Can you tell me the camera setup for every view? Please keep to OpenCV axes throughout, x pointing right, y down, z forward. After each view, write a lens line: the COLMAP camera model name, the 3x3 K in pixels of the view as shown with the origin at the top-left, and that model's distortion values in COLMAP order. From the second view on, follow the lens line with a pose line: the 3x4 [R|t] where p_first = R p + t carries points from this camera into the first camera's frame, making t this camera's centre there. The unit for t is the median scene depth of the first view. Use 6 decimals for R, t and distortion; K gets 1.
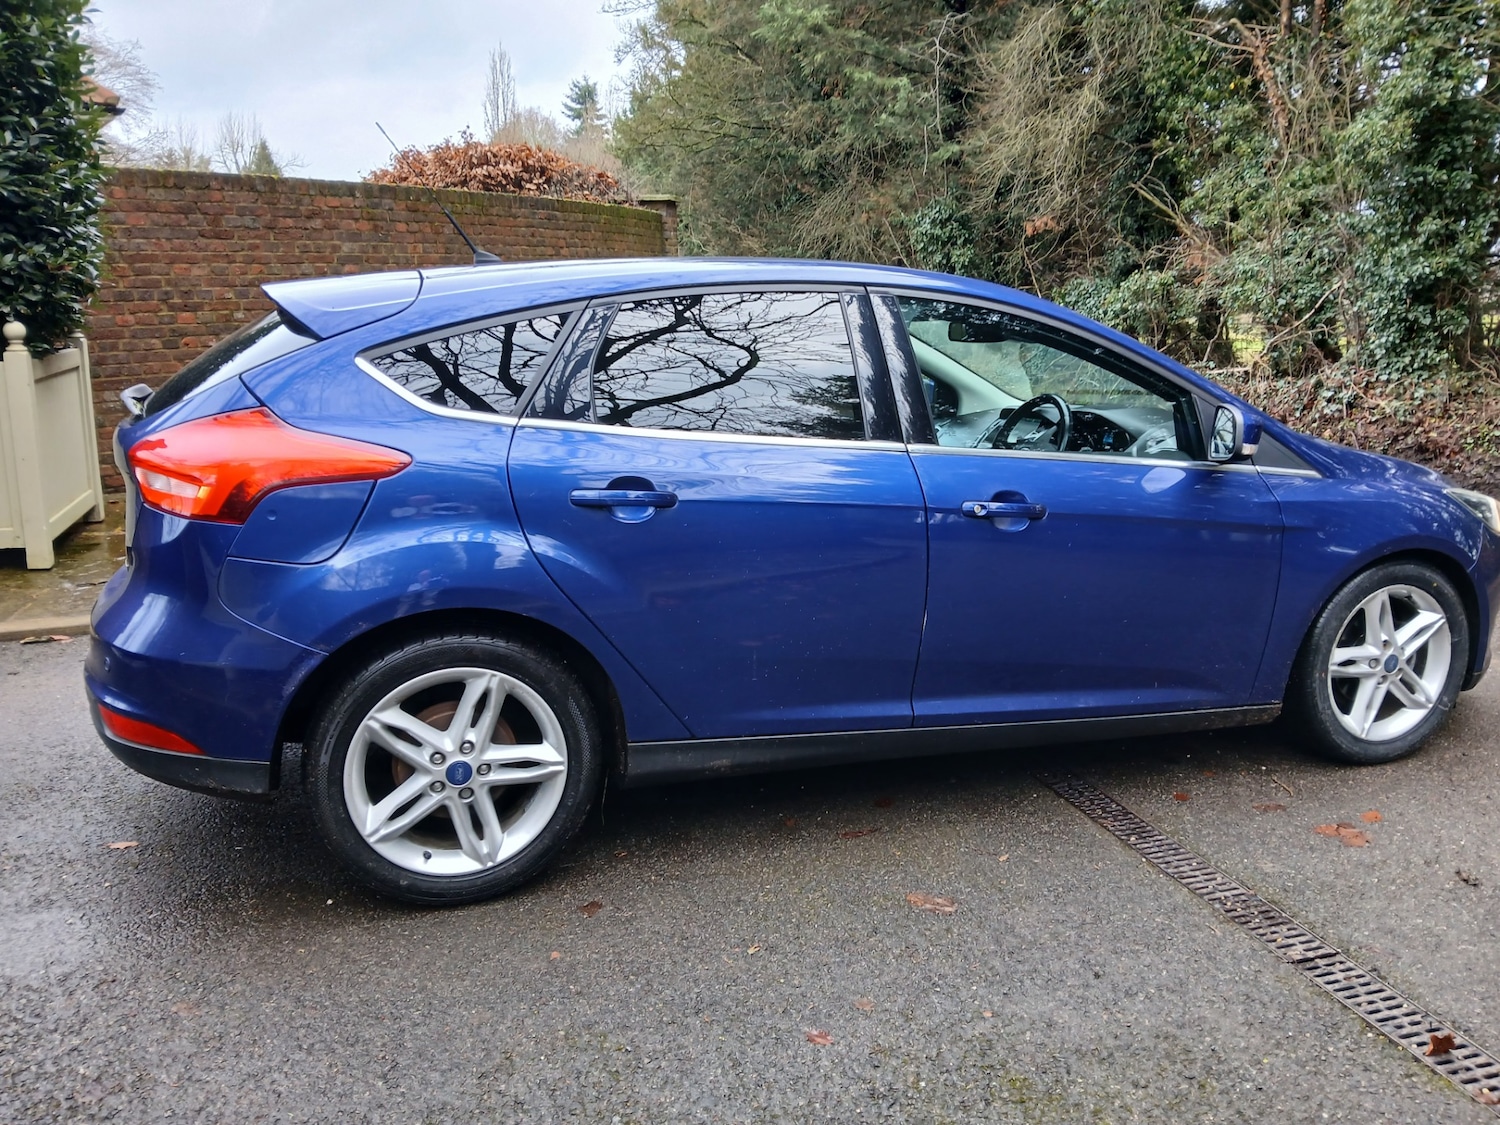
lens RADIAL K [[1158.3, 0, 762.2], [0, 1158.3, 563.8], [0, 0, 1]] dist [0.064833, -0.136043]
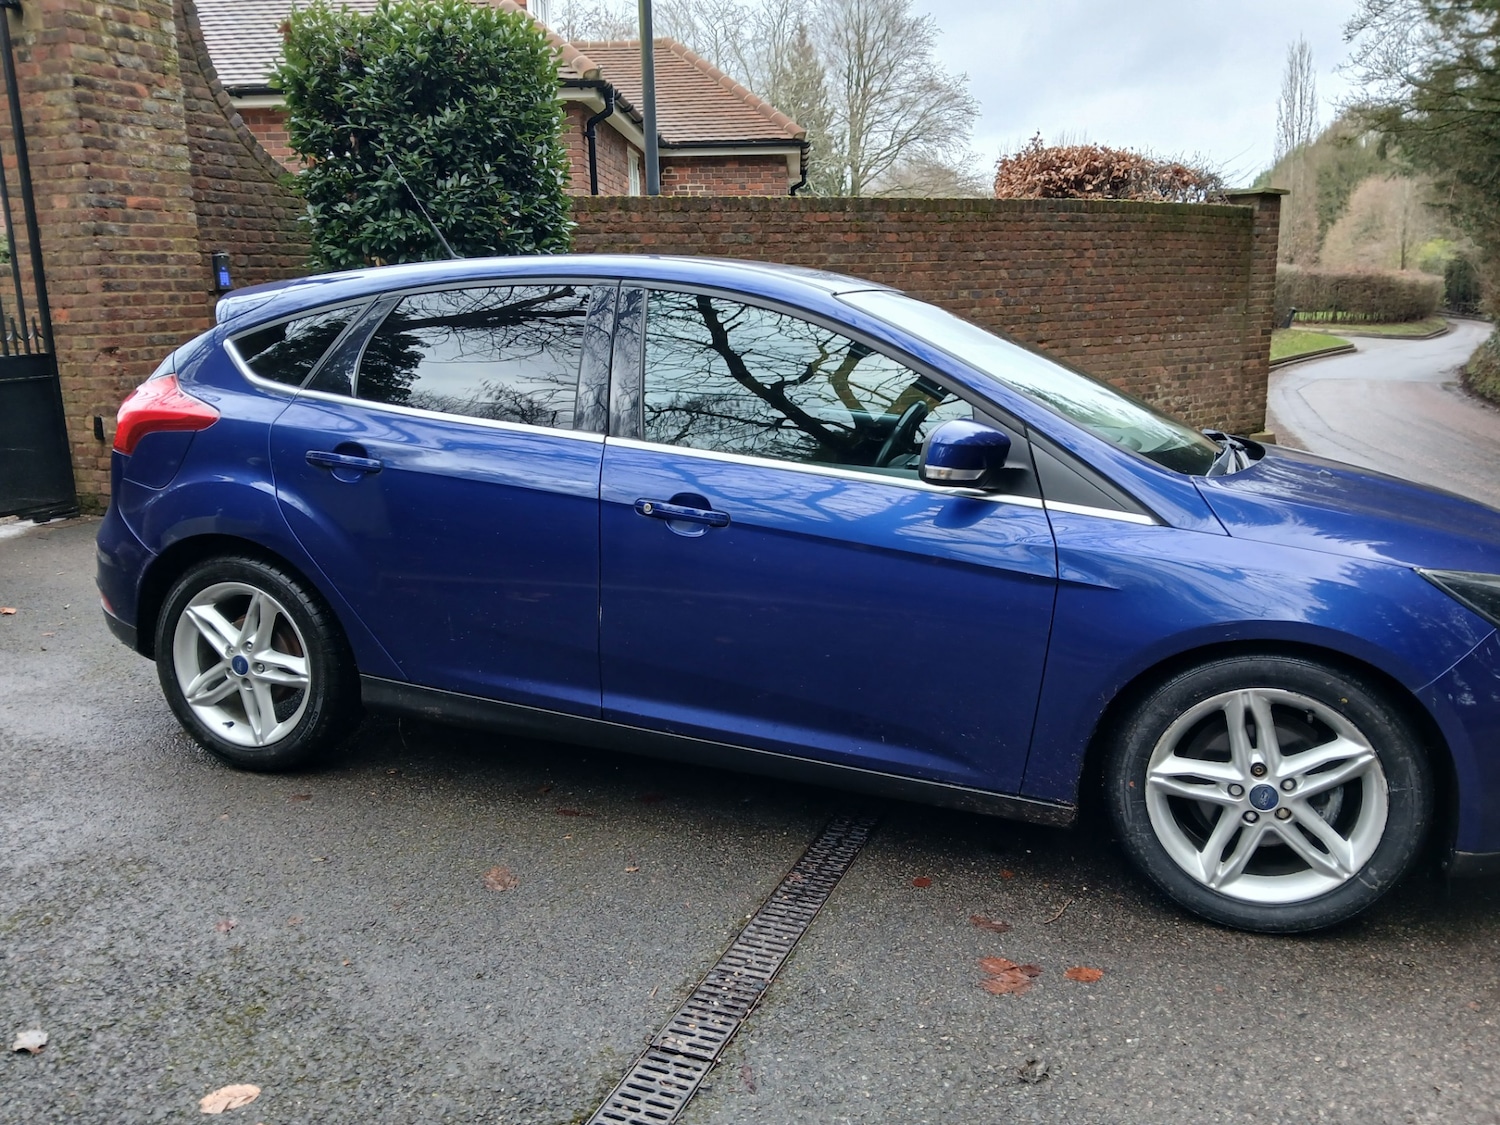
lens RADIAL K [[1158.3, 0, 762.2], [0, 1158.3, 563.8], [0, 0, 1]] dist [0.064833, -0.136043]
pose [[0.787189, 0.129874, -0.602882, 0.702358], [-0.134275, 0.990216, 0.037989, -0.041543], [0.601917, 0.051047, 0.796926, 0.236622]]
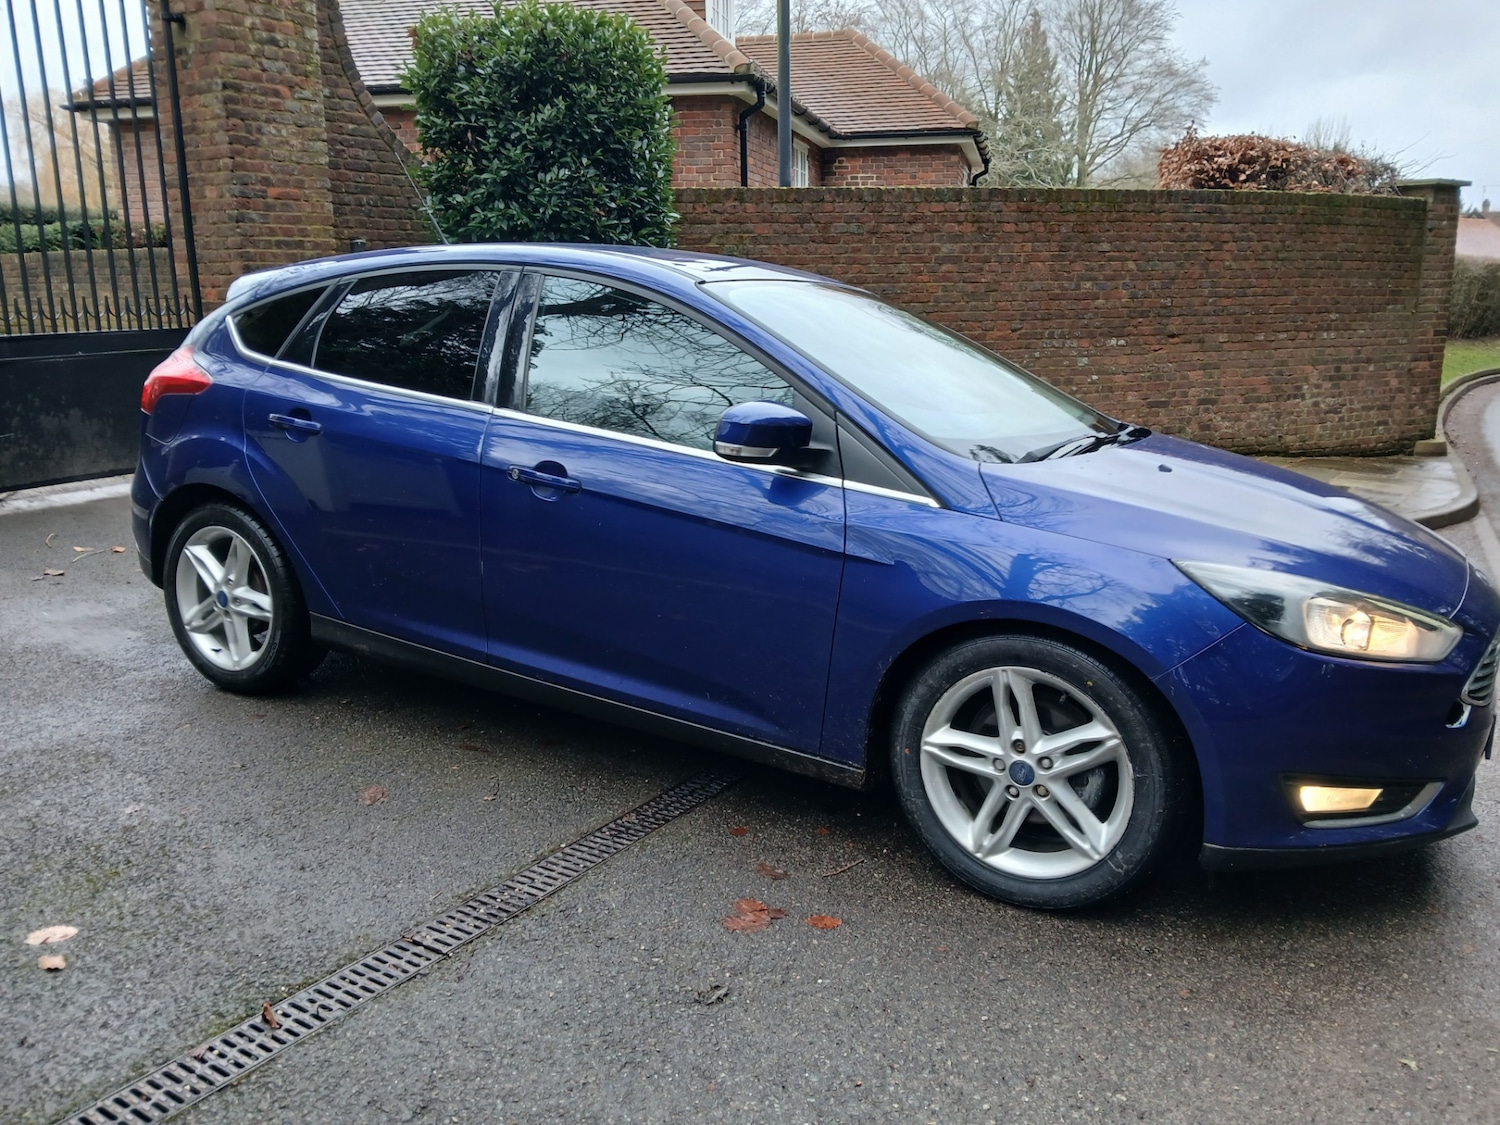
lens RADIAL K [[1160.2, 0, 775.2], [0, 1160.2, 561.9], [0, 0, 1]] dist [0.077624, -0.177628]
pose [[0.664179, 0.172442, -0.727413, 0.939870], [-0.177423, 0.981592, 0.070698, -0.069742], [0.726215, 0.082103, 0.682548, 0.367864]]
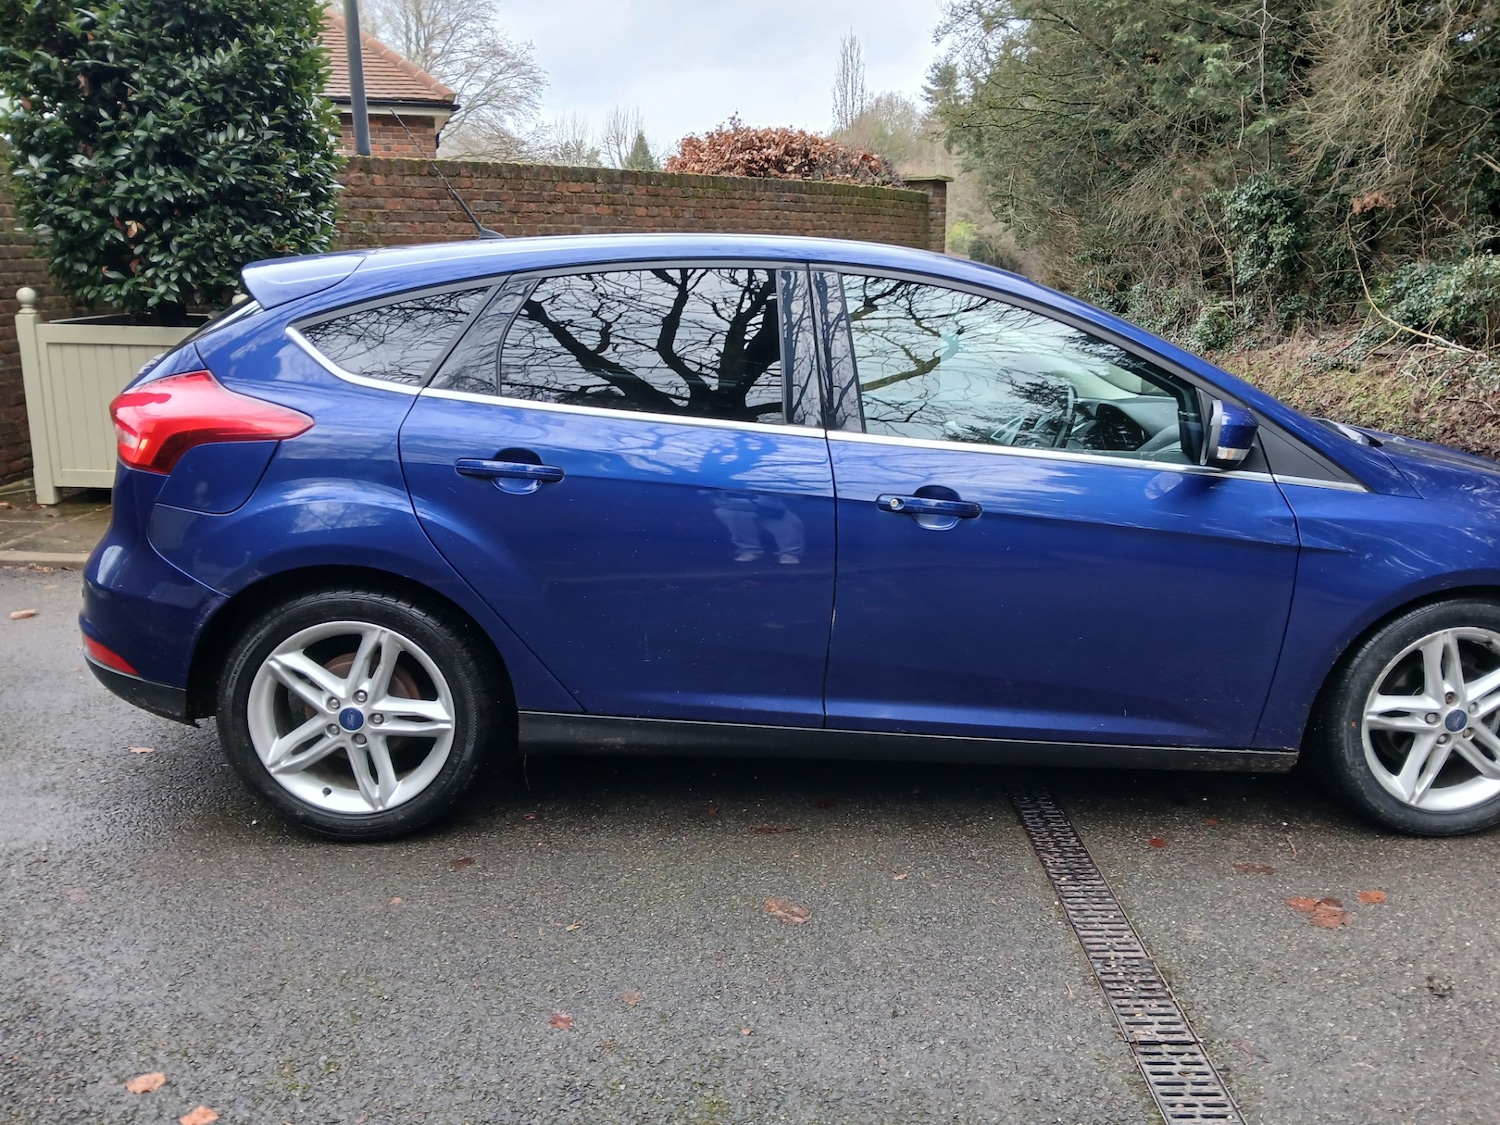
lens RADIAL K [[1156.4, 0, 760.5], [0, 1156.4, 563.6], [0, 0, 1]] dist [0.065183, -0.141164]
pose [[0.956160, 0.074907, -0.283104, 0.287991], [-0.071074, 0.997187, 0.023801, -0.010551], [0.284091, -0.002636, 0.958794, 0.063520]]
